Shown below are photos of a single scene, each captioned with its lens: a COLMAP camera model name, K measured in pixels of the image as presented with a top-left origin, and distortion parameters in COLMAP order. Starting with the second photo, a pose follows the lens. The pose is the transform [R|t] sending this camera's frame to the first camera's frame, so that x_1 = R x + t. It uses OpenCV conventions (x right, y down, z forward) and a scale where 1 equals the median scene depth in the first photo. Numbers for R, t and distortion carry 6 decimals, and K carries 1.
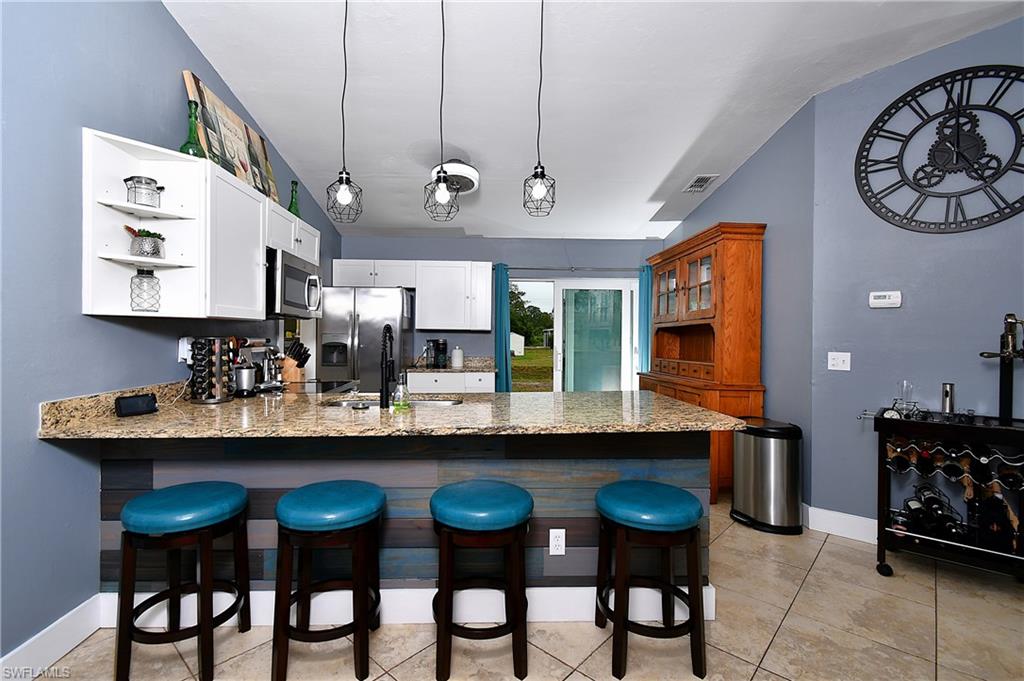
lens RADIAL K [[452.3, 0, 508.1], [0, 452.3, 338.9], [0, 0, 1]] dist [0.005311, -0.000657]
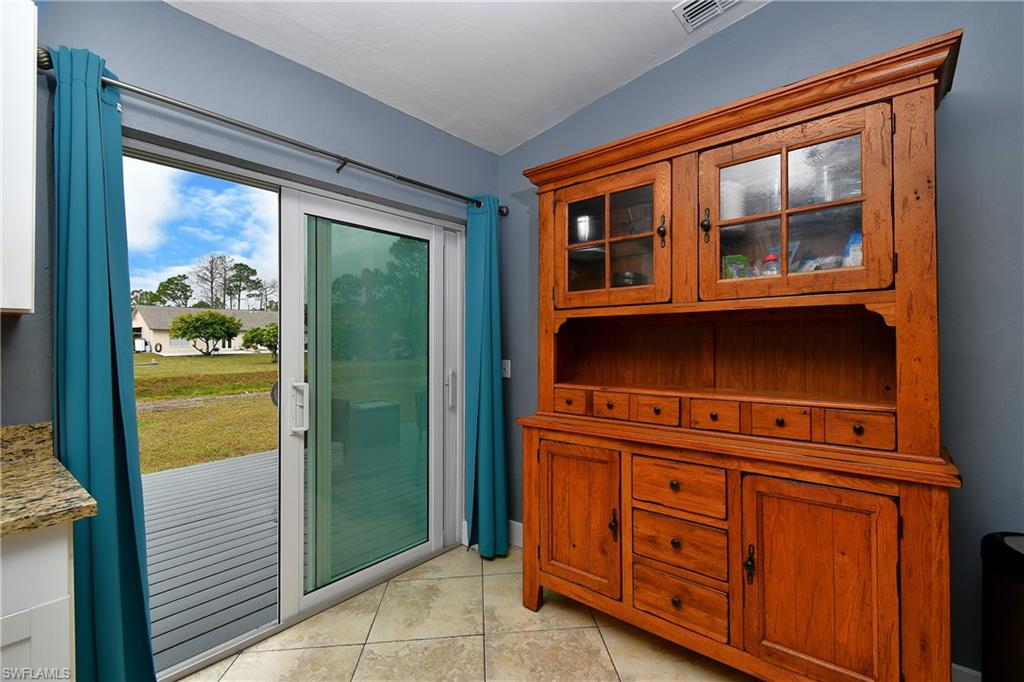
lens RADIAL K [[452.3, 0, 513.9], [0, 452.3, 342.2], [0, 0, 1]] dist [0.005311, -0.000657]
pose [[0.686796, -0.014075, 0.726714, -0.035850], [0.007896, 0.999898, 0.011904, -0.005748], [-0.726808, -0.002437, 0.686837, 0.653513]]
